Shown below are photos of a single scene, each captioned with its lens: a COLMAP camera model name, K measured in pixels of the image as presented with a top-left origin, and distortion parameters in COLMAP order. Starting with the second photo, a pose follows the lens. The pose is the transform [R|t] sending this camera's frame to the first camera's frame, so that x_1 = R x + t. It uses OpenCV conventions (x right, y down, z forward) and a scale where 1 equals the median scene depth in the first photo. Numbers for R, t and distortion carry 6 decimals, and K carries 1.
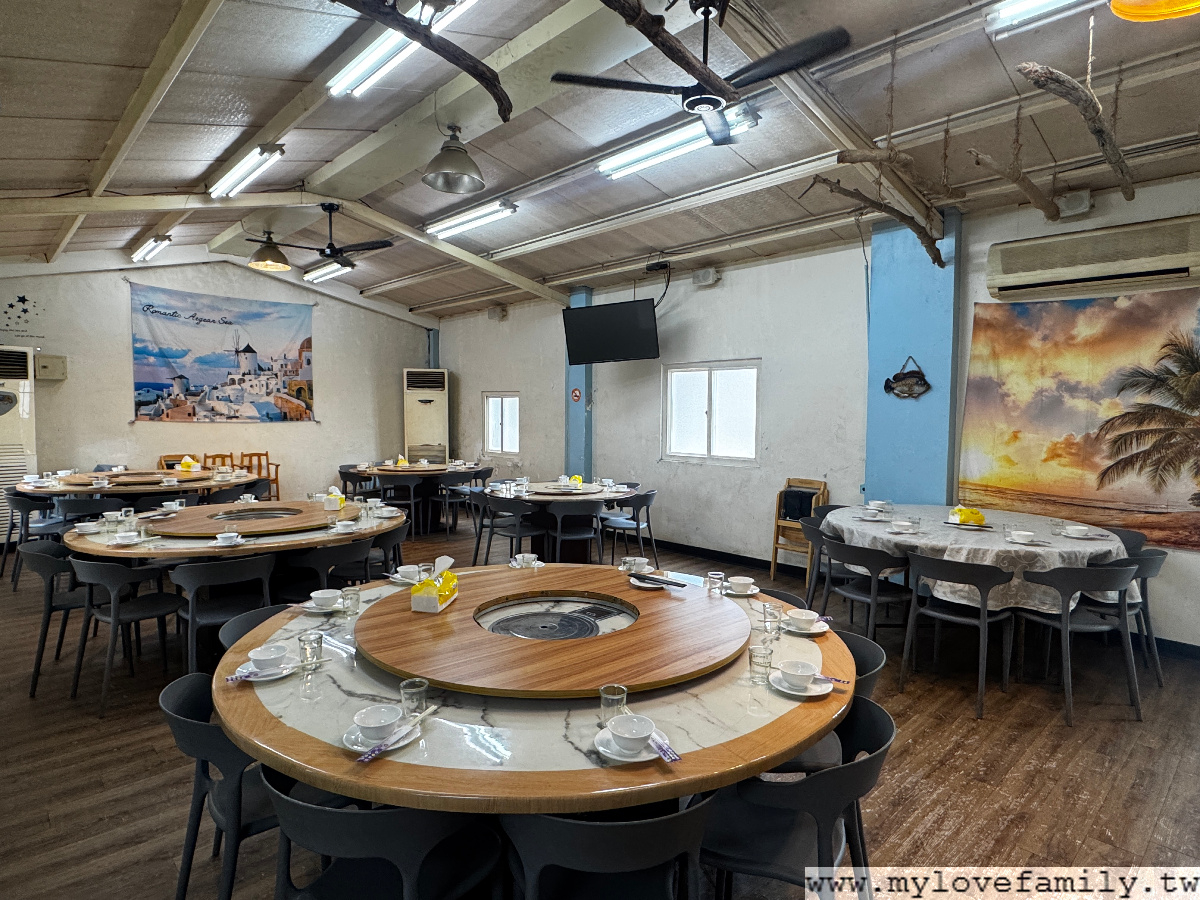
lens RADIAL K [[670.2, 0, 588.9], [0, 670.2, 447.1], [0, 0, 1]] dist [0.009218, -0.008384]
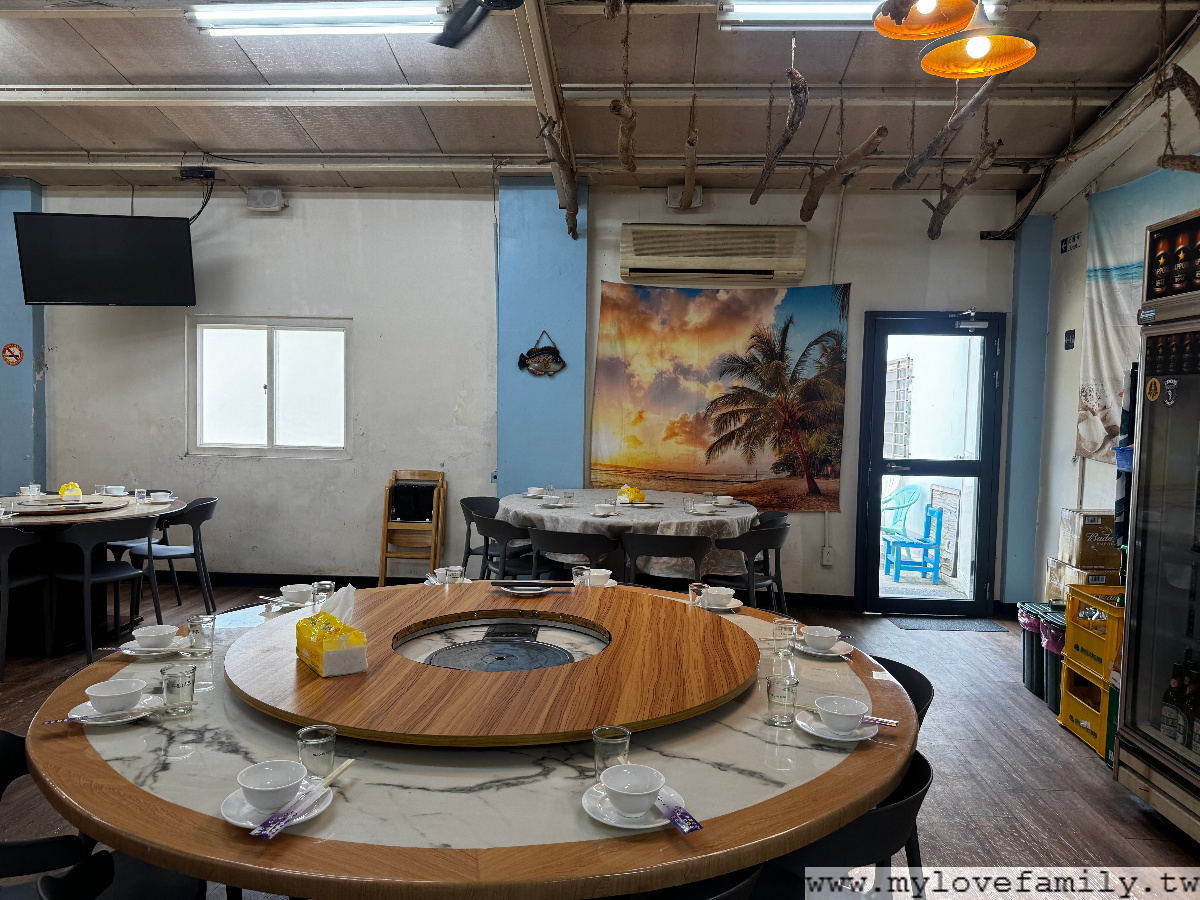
lens RADIAL K [[840.4, 0, 607.3], [0, 840.4, 453.7], [0, 0, 1]] dist [0.034918, -0.043970]
pose [[0.717330, -0.030390, 0.696071, -0.215312], [0.020395, 0.999536, 0.022621, 0.008030], [-0.696435, -0.002030, 0.717617, 0.086636]]
